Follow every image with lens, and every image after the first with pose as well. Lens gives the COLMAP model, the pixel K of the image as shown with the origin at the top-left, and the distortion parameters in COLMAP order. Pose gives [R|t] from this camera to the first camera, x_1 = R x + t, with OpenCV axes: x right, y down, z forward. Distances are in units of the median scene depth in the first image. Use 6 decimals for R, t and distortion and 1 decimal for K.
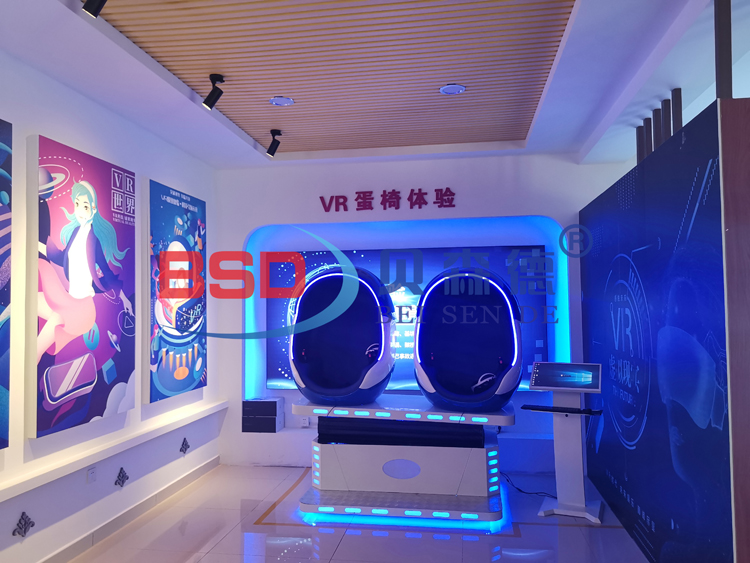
lens RADIAL K [[588.4, 0, 374.9], [0, 588.4, 282.2], [0, 0, 1]] dist [0.018275, -0.000121]
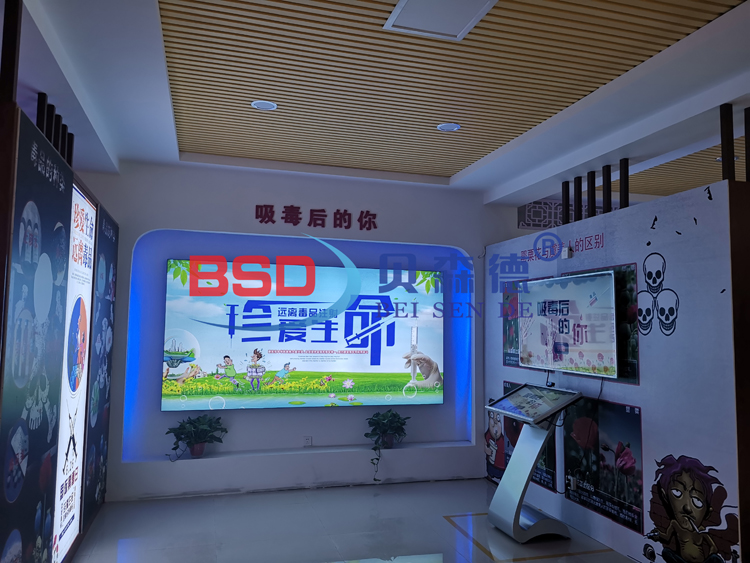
lens RADIAL K [[588.4, 0, 374.4], [0, 588.4, 280.8], [0, 0, 1]] dist [0.018275, -0.000121]
pose [[0.906153, 0.051487, 0.419804, -0.298317], [-0.040632, 0.998569, -0.034766, -0.003155], [-0.420994, 0.014445, 0.906949, 0.063157]]
